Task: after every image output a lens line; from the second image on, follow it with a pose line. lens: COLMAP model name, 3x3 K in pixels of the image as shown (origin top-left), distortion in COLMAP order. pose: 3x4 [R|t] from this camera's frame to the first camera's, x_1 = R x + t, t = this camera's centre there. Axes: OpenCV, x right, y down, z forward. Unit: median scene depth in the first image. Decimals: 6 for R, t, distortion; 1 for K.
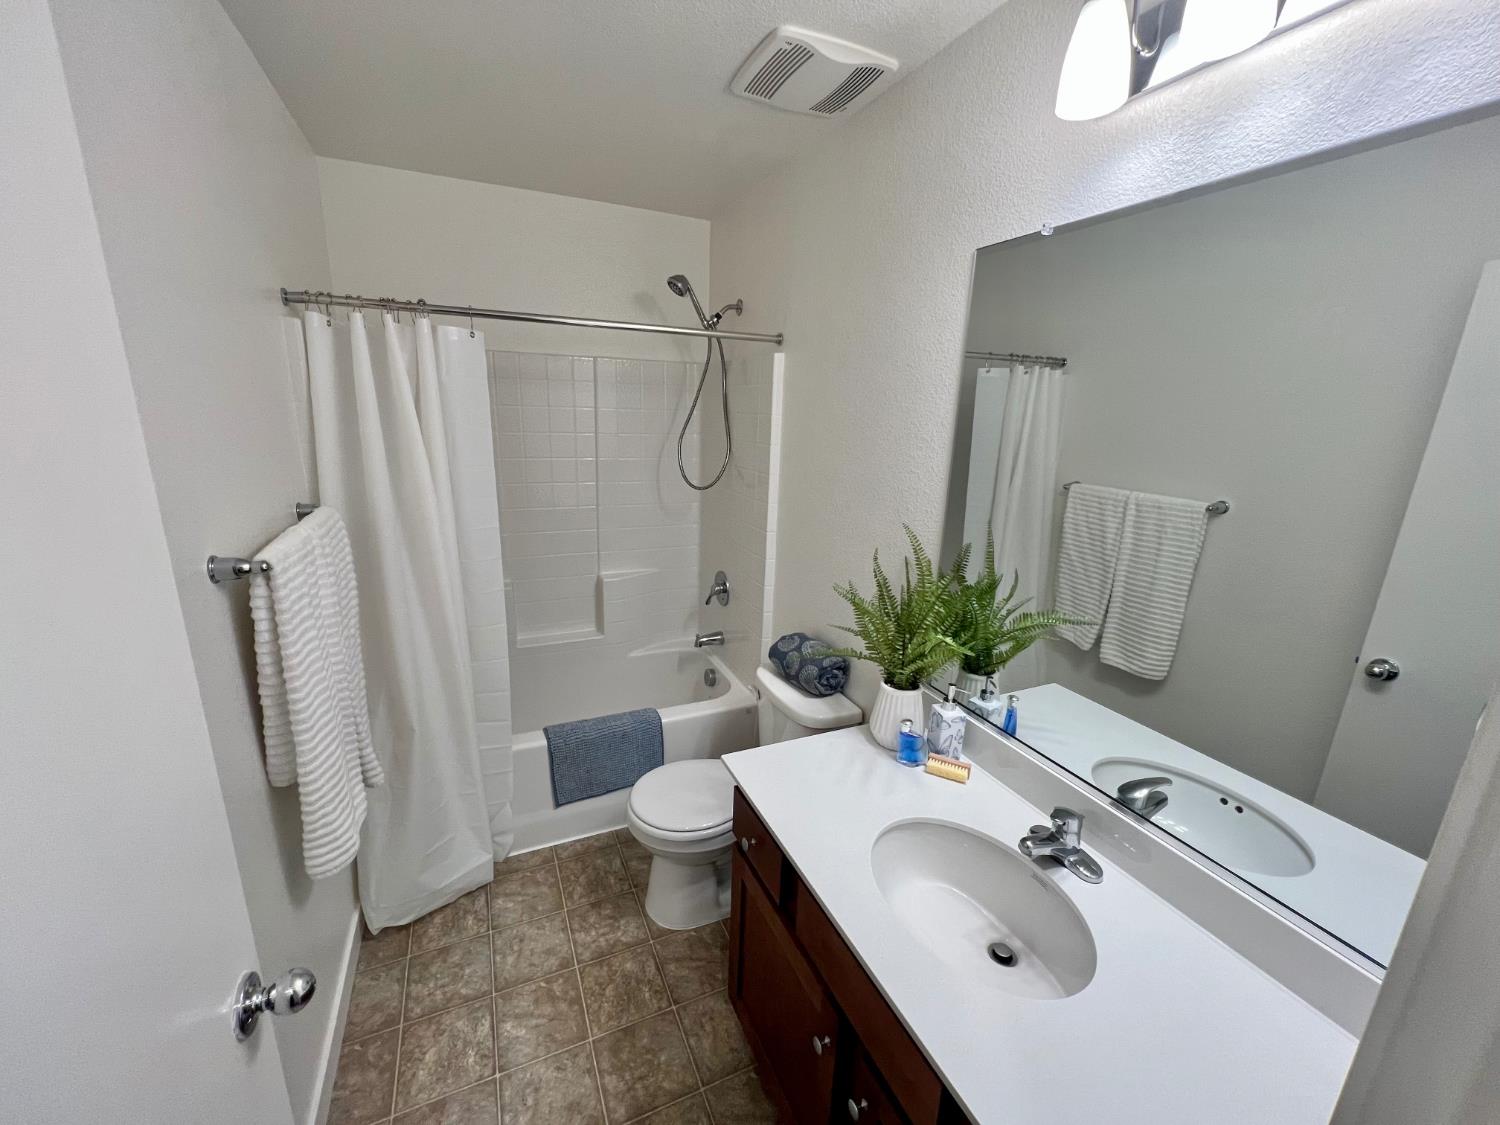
lens RADIAL K [[599.7, 0, 744.4], [0, 599.7, 567.1], [0, 0, 1]] dist [-0.000300, -0.000047]
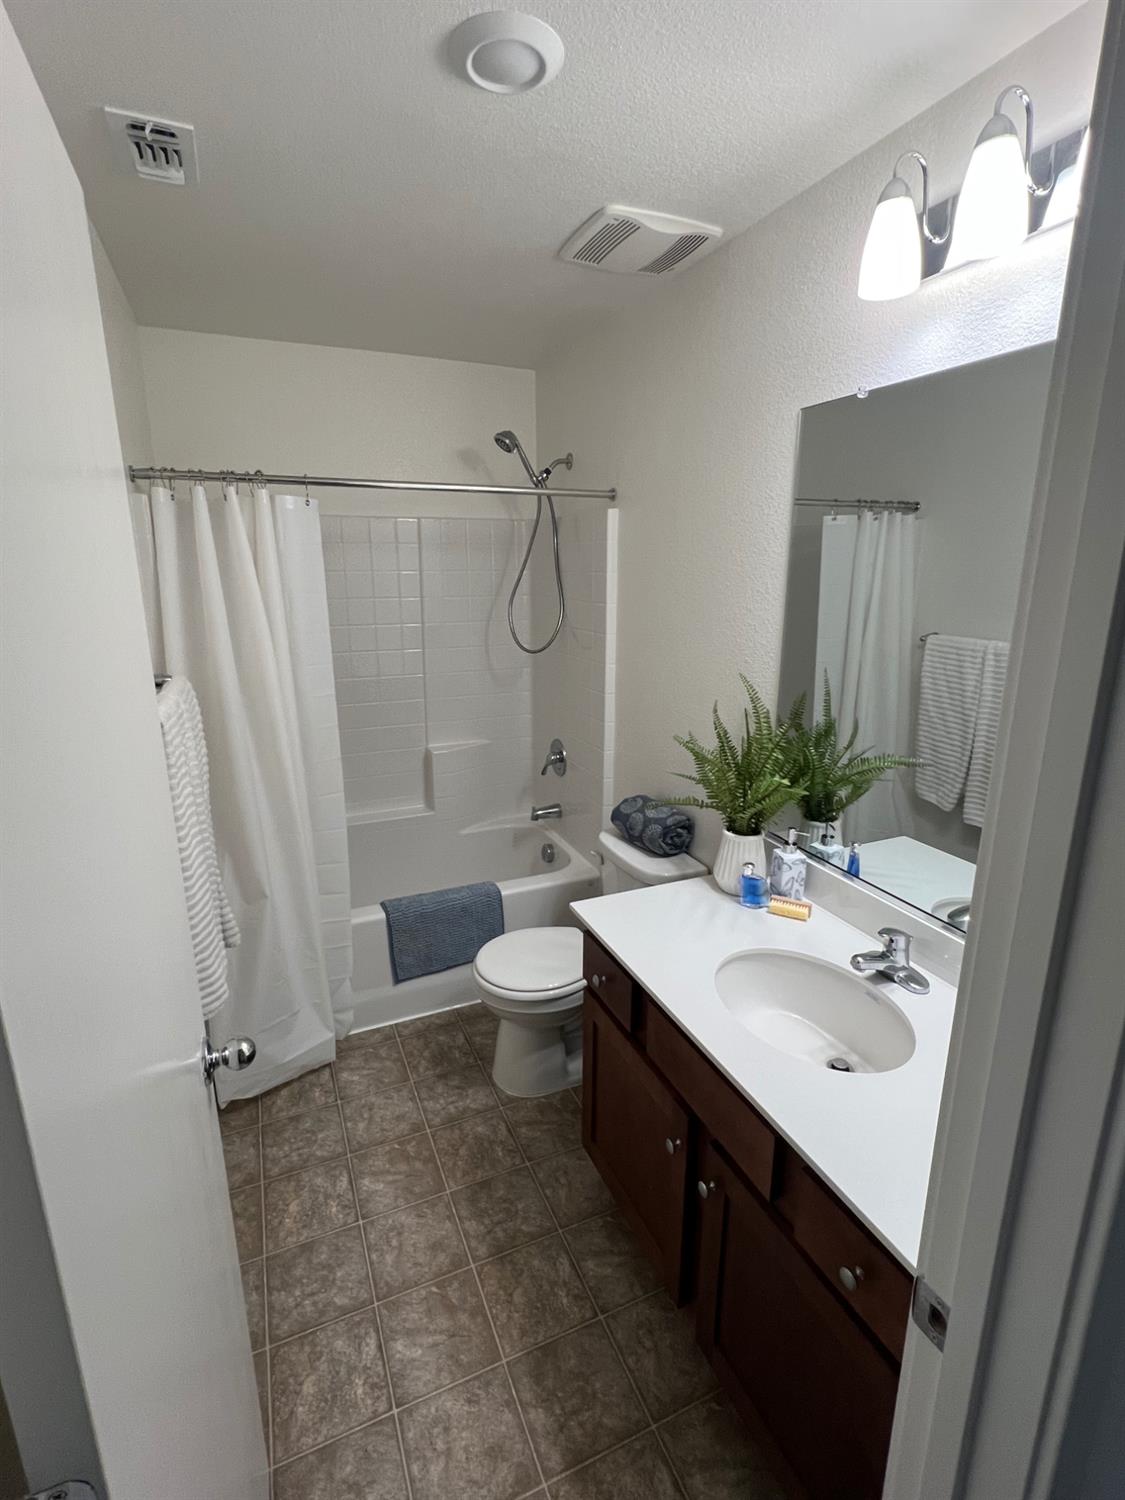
lens RADIAL K [[709.5, 0, 560.9], [0, 709.5, 745.8], [0, 0, 1]] dist [0.000998, 0.000132]
pose [[0.999437, -0.028039, -0.018431, -0.019692], [0.027874, 0.999569, -0.009177, 0.044146], [0.018681, 0.008658, 0.999788, -0.185846]]
